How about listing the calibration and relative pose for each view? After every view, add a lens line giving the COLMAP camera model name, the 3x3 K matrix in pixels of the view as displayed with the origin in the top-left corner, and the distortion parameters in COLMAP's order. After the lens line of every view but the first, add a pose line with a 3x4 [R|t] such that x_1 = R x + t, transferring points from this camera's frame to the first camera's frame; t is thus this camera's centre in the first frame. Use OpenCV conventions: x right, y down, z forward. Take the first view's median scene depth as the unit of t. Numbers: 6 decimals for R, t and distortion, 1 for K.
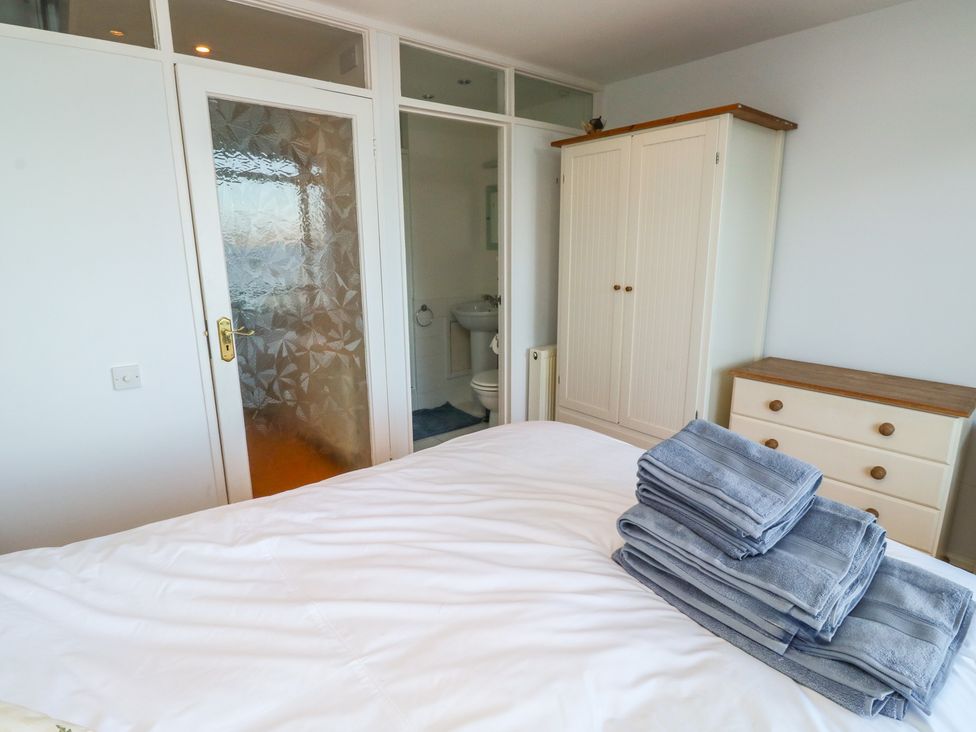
lens RADIAL K [[521.8, 0, 483.1], [0, 521.8, 359.2], [0, 0, 1]] dist [-0.000641, -0.013117]
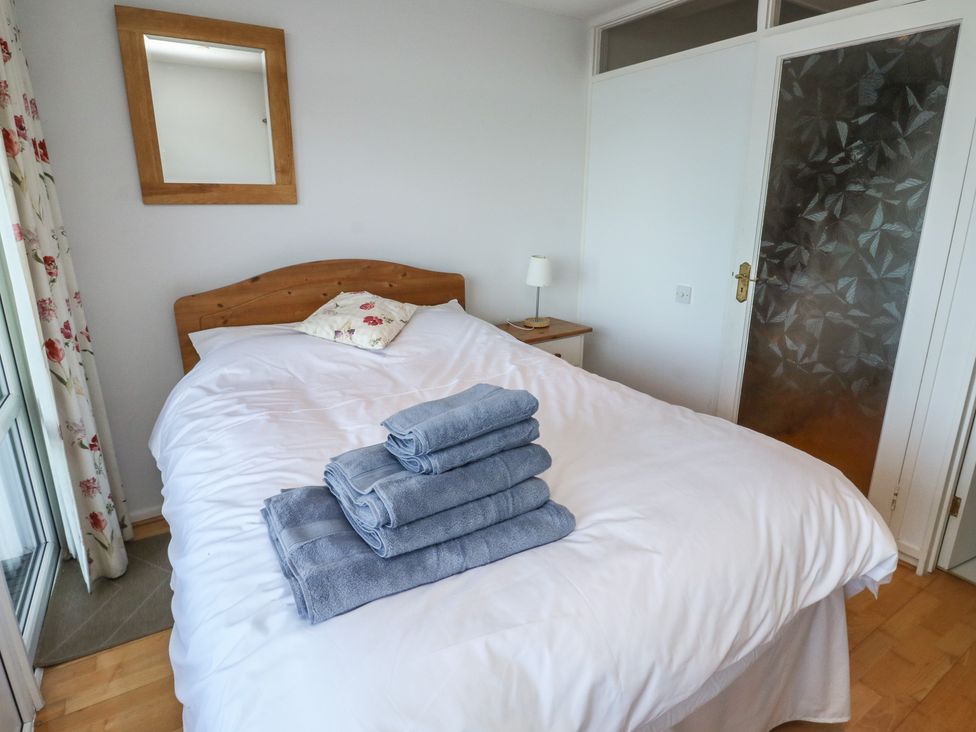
lens RADIAL K [[521.8, 0, 483.1], [0, 521.8, 359.2], [0, 0, 1]] dist [-0.000641, -0.013117]
pose [[-0.125467, 0.286529, -0.949820, 0.813055], [-0.226518, 0.923824, 0.308609, -0.121794], [0.965892, 0.253871, -0.051005, 0.640022]]
